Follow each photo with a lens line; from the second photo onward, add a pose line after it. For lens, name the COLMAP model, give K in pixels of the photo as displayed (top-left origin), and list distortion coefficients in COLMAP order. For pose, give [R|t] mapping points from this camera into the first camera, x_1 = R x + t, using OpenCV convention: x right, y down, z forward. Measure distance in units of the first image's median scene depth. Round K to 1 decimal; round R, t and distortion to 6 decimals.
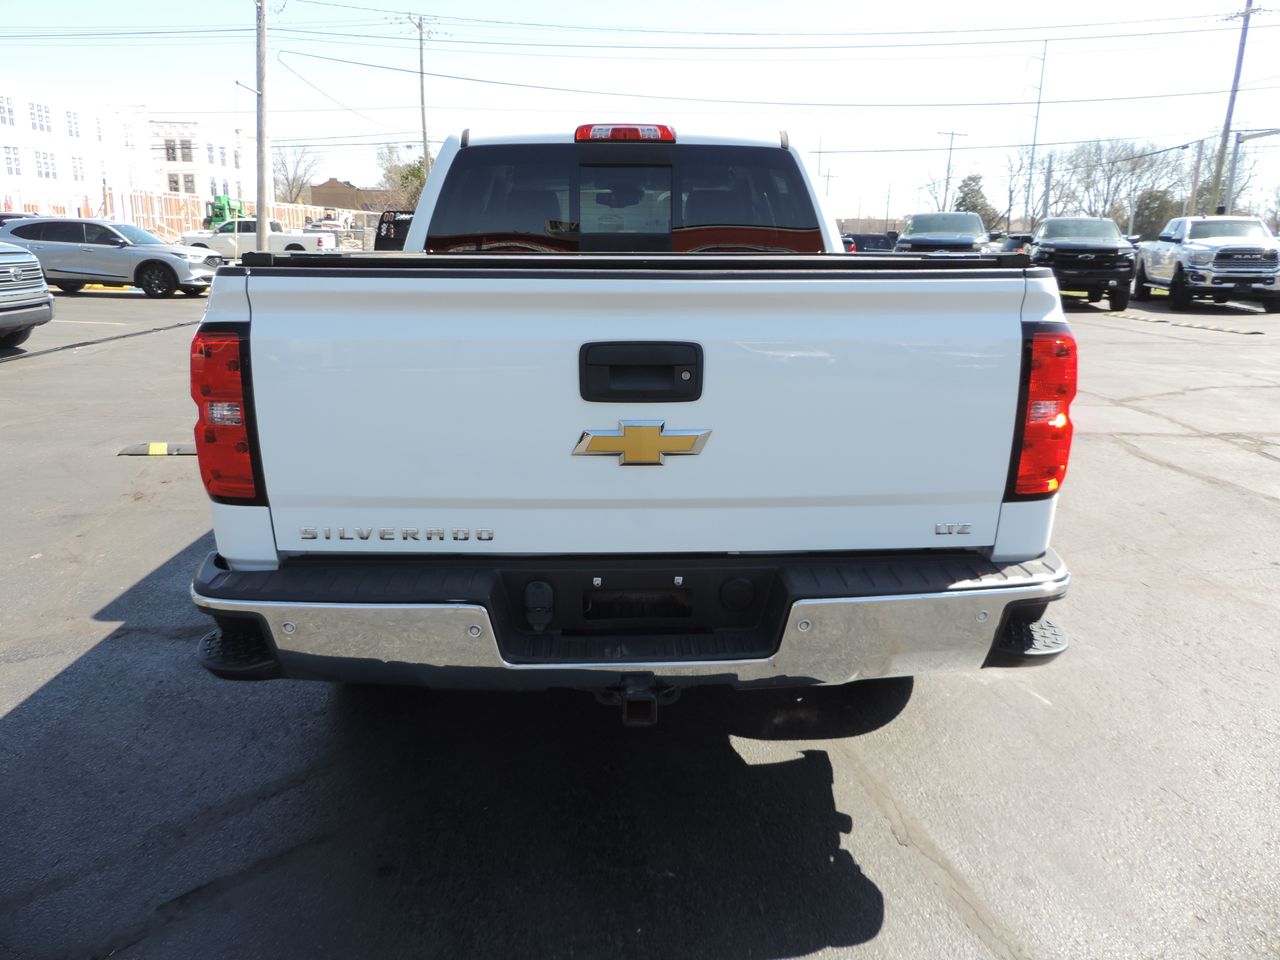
lens RADIAL K [[902.5, 0, 642.7], [0, 902.5, 476.9], [0, 0, 1]] dist [-0.021844, 0.008666]
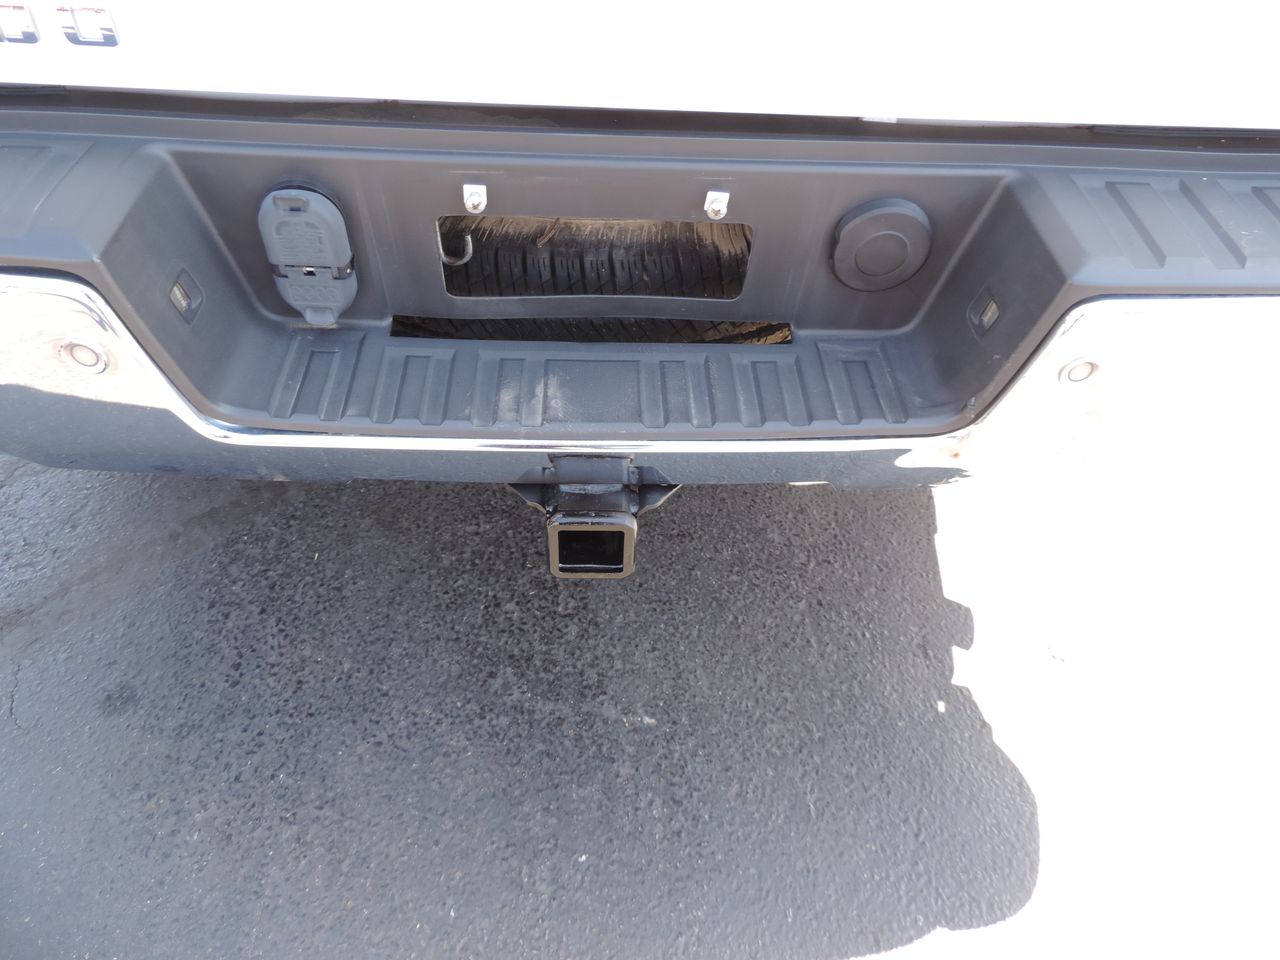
lens RADIAL K [[977.9, 0, 640.4], [0, 977.9, 479.0], [0, 0, 1]] dist [0.005519, -0.004361]
pose [[0.998766, 0.038456, 0.031412, 0.002071], [-0.048823, 0.875854, 0.480100, 0.020633], [-0.009050, -0.481041, 0.876651, 0.429898]]
